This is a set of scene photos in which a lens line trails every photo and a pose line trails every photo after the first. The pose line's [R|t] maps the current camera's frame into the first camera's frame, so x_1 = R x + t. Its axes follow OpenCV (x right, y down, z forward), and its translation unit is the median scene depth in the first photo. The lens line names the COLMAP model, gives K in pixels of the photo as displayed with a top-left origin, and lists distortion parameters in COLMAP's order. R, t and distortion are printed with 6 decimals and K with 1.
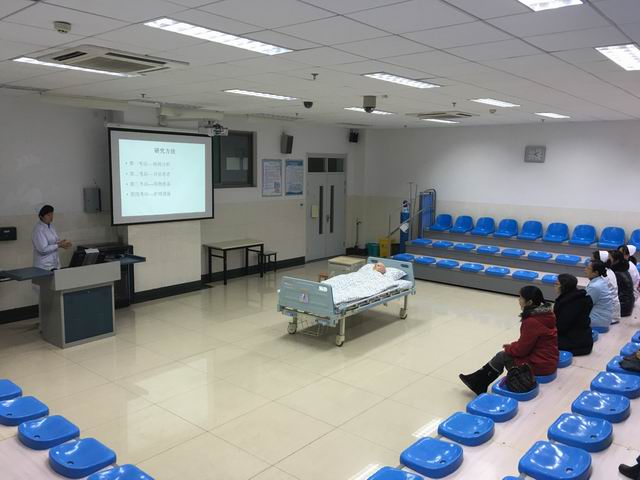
lens RADIAL K [[540.9, 0, 319.9], [0, 540.9, 239.4], [0, 0, 1]] dist [0.001923, 0.000040]
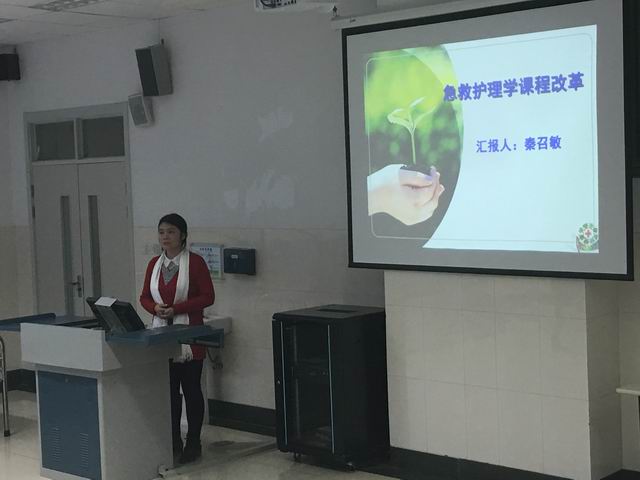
lens RADIAL K [[1155.0, 0, 320.1], [0, 1155.0, 240.0], [0, 0, 1]] dist [0.009304, 0.000000]
pose [[-0.045168, 0.059576, -0.997201, 0.772417], [-0.095215, 0.993419, 0.063663, -0.131562], [0.994431, 0.097824, -0.039199, 1.171304]]
